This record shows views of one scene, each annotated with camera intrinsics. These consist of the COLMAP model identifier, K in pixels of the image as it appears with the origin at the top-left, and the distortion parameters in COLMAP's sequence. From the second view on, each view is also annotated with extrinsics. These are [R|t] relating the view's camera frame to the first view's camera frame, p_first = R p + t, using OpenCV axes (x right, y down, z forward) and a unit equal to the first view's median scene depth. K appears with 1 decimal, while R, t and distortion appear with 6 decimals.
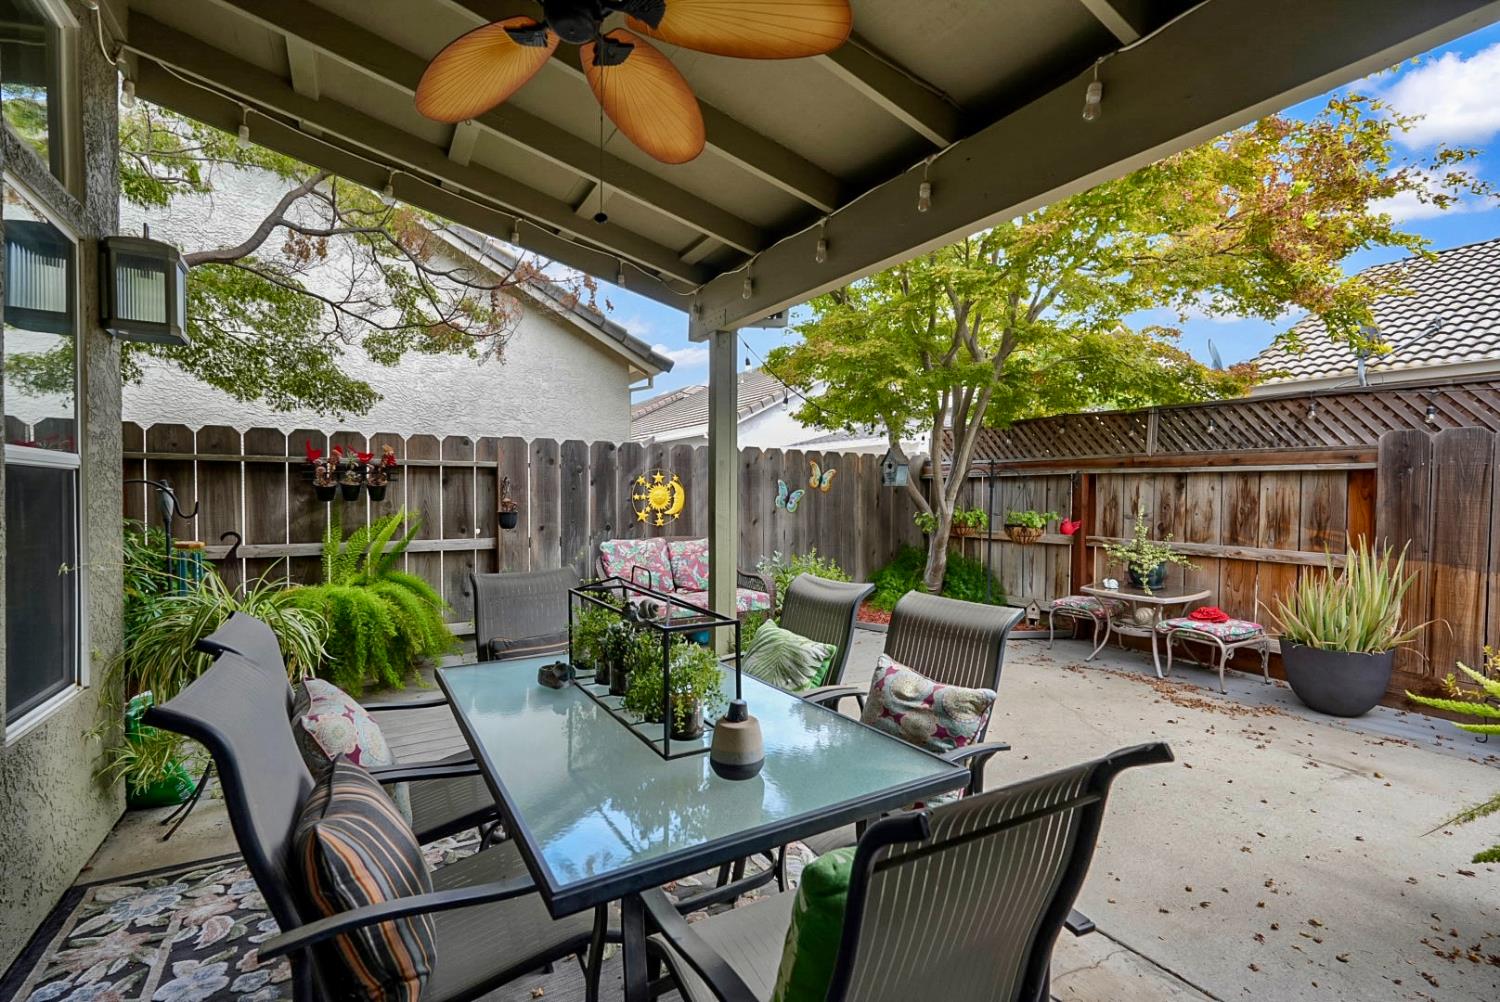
lens RADIAL K [[667.6, 0, 746.6], [0, 667.6, 502.6], [0, 0, 1]] dist [-0.000829, 0.000393]
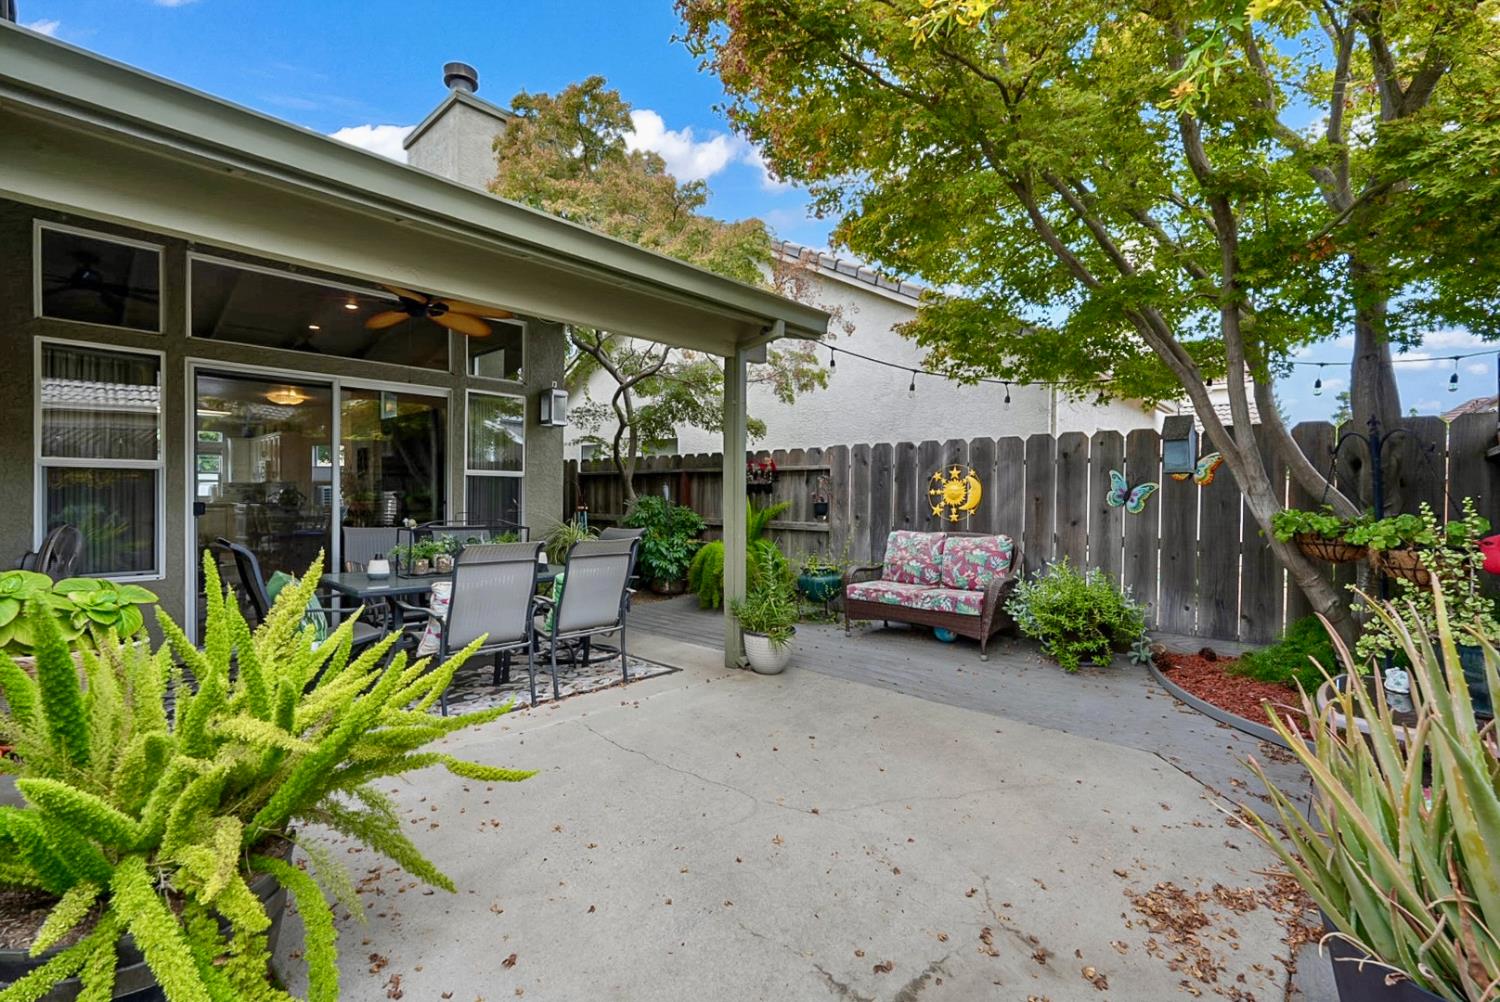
lens RADIAL K [[667.6, 0, 747.2], [0, 667.6, 500.5], [0, 0, 1]] dist [-0.000829, 0.000393]
pose [[0.288757, 0.005724, -0.957385, 0.760666], [-0.023175, 0.999731, -0.001013, 0.012685], [0.957122, 0.022480, 0.288812, 0.421880]]
